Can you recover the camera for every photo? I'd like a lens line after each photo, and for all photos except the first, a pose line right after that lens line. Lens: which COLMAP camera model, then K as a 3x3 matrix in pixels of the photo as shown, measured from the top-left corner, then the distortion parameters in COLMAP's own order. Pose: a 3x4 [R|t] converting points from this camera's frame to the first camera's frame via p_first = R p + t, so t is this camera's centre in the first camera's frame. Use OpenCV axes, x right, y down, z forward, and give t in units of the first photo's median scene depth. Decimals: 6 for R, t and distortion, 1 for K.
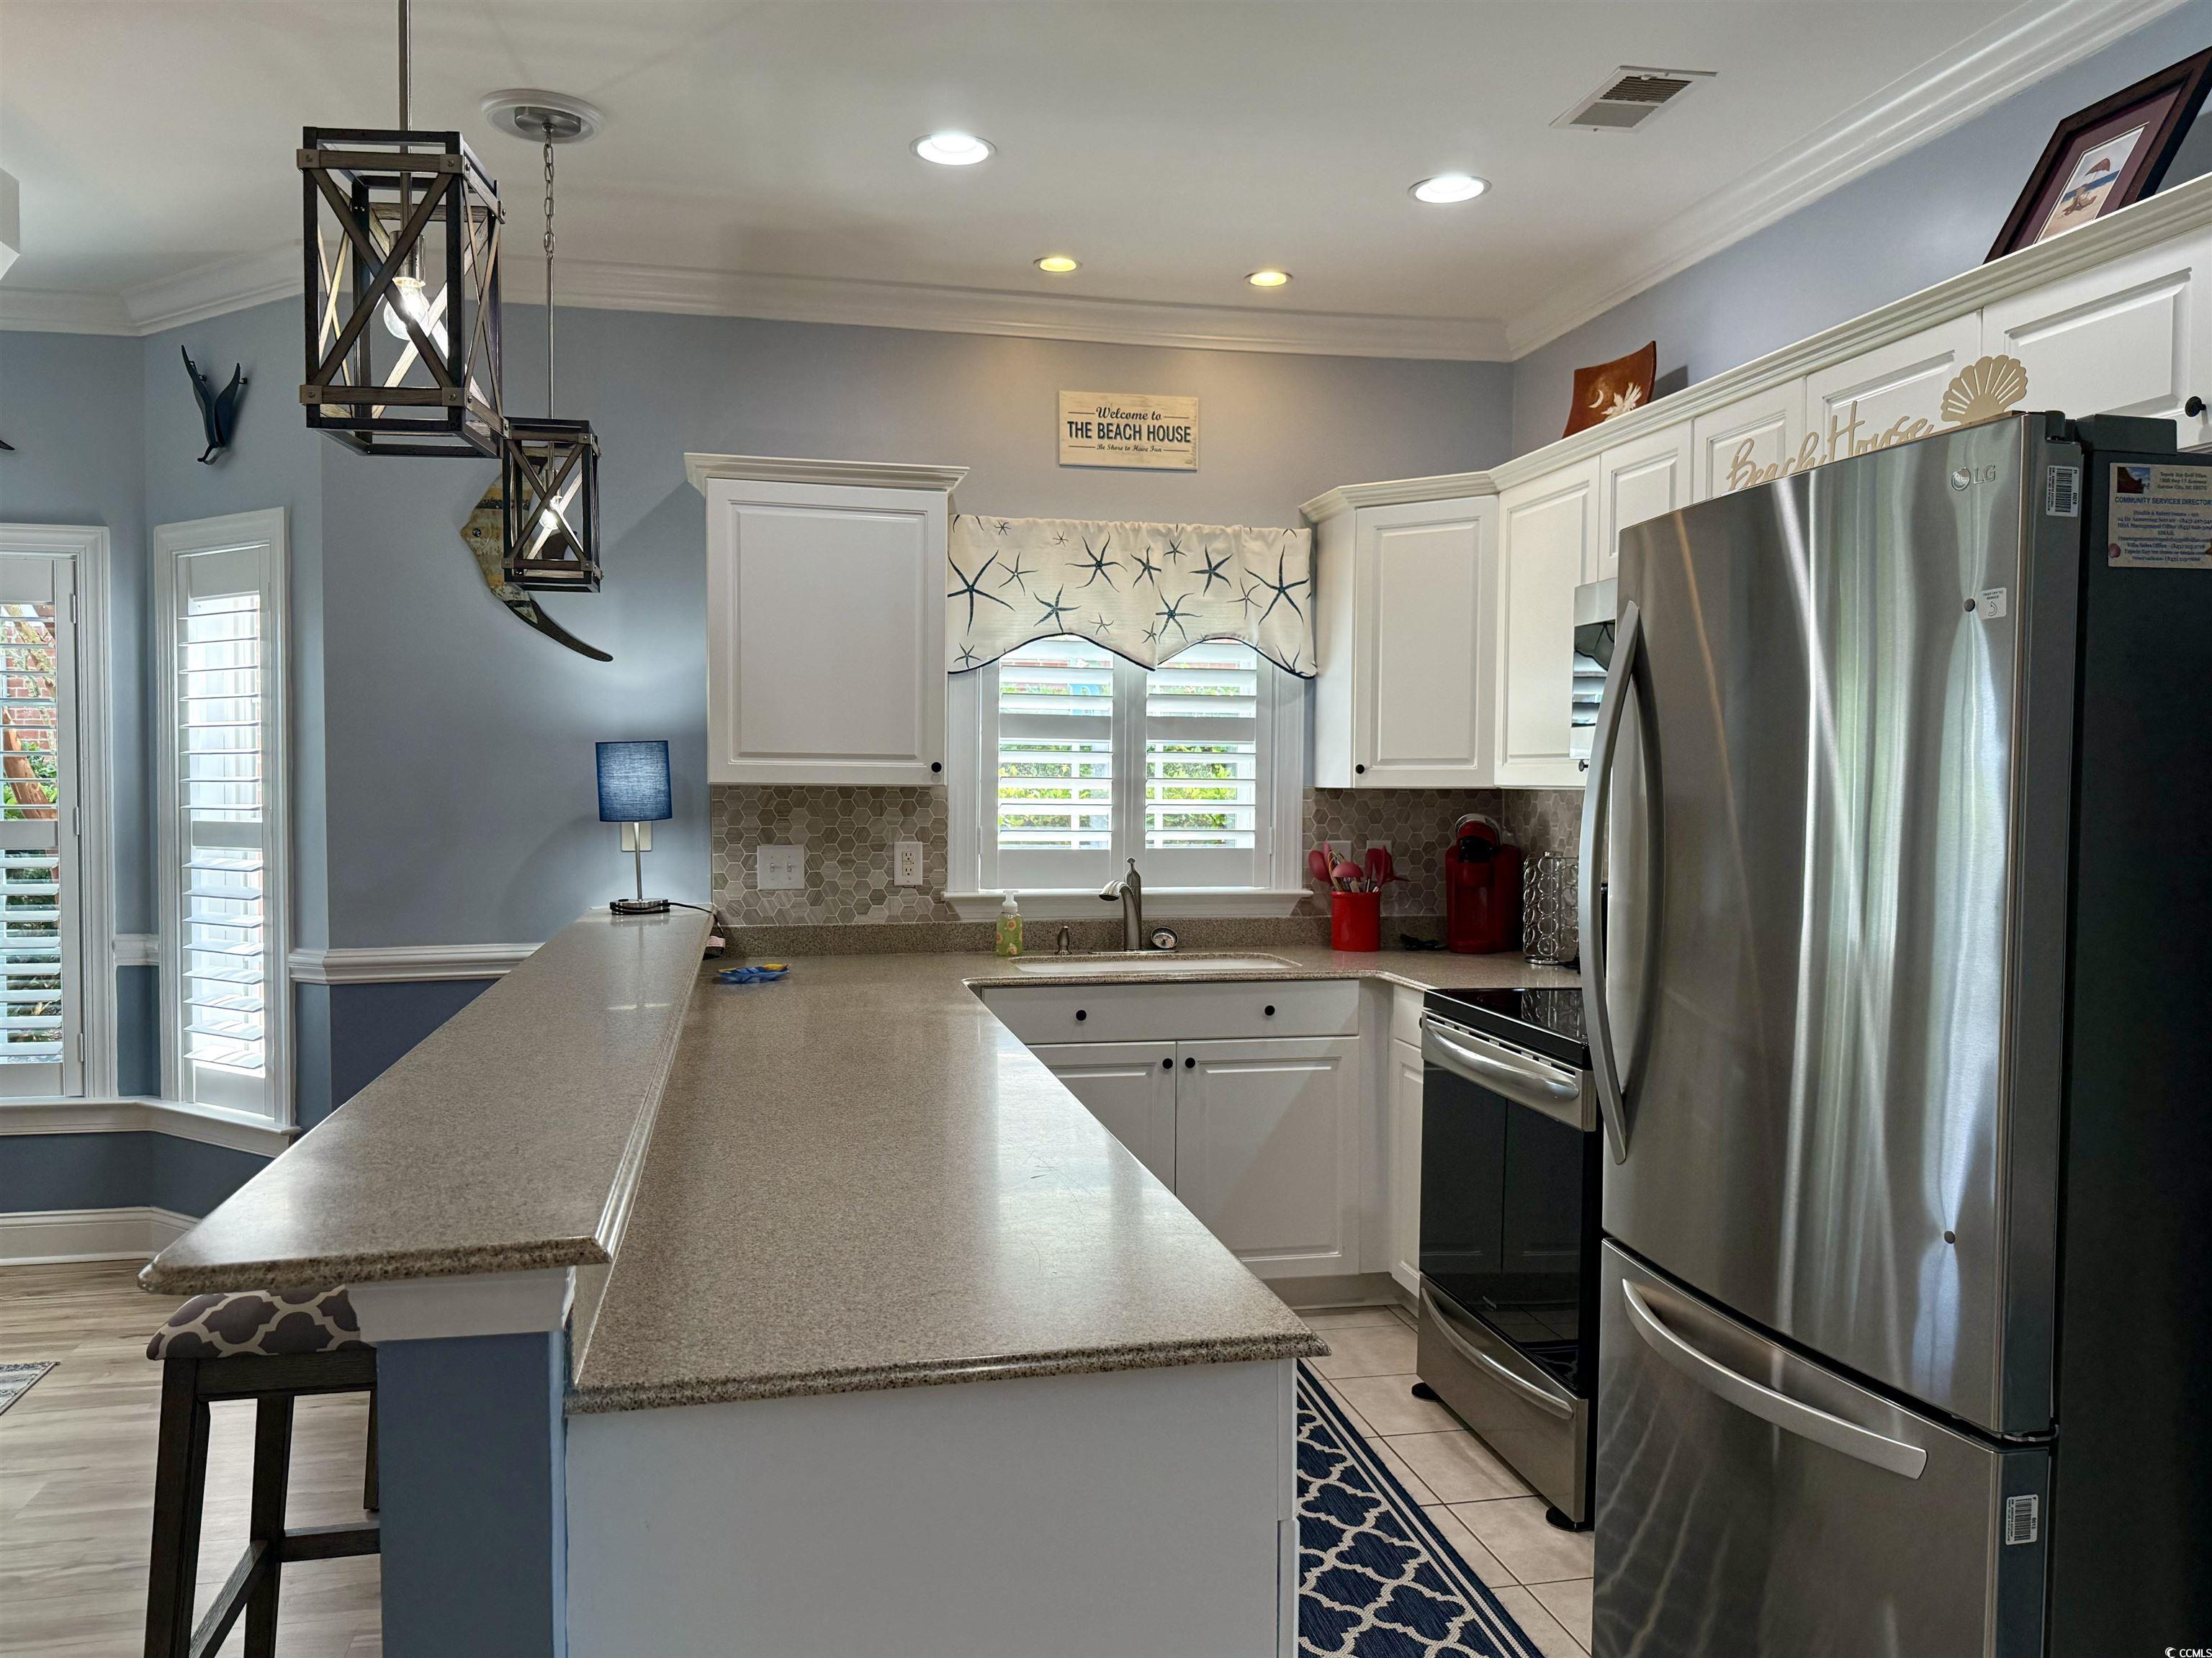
lens RADIAL K [[1650.4, 0, 1116.0], [0, 1650.4, 838.1], [0, 0, 1]] dist [0.105056, -0.143774]
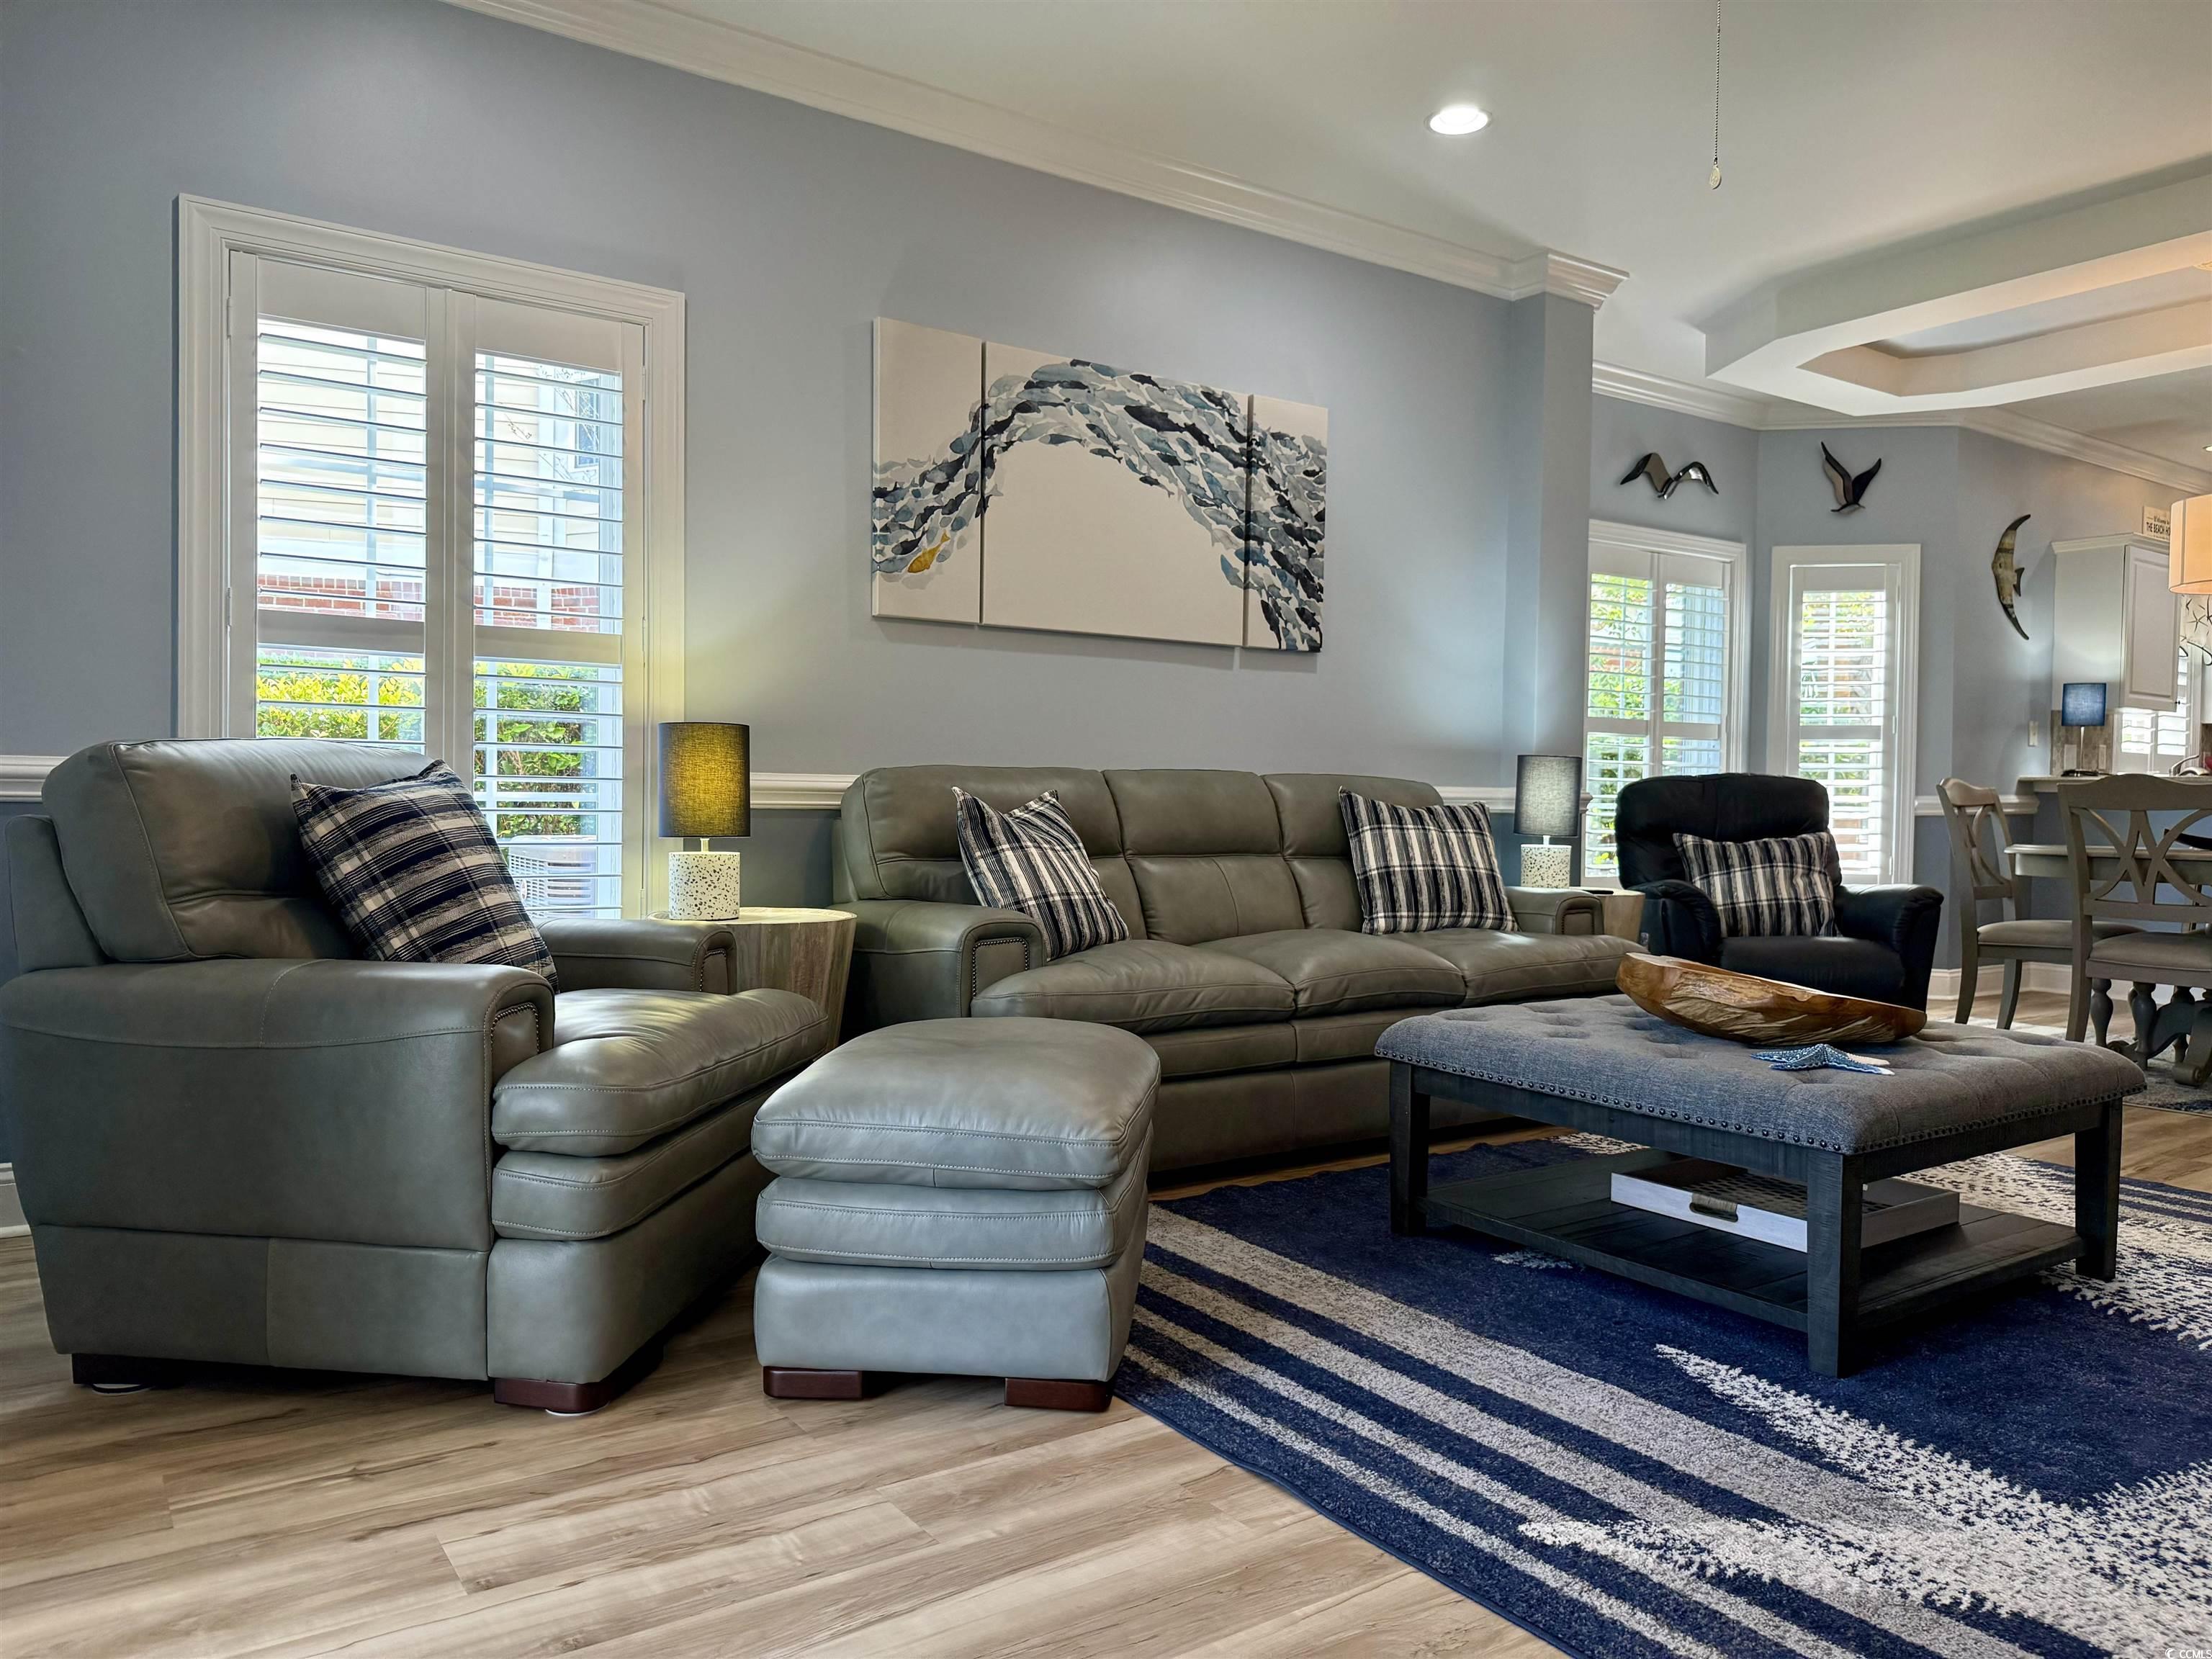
lens RADIAL K [[1547.0, 0, 1106.3], [0, 1547.0, 838.9], [0, 0, 1]] dist [0.121390, -0.181478]
pose [[0.922899, -0.003540, 0.385026, -1.845574], [0.005129, 0.999982, -0.003099, 0.107421], [-0.385008, 0.004834, 0.922901, -0.175027]]
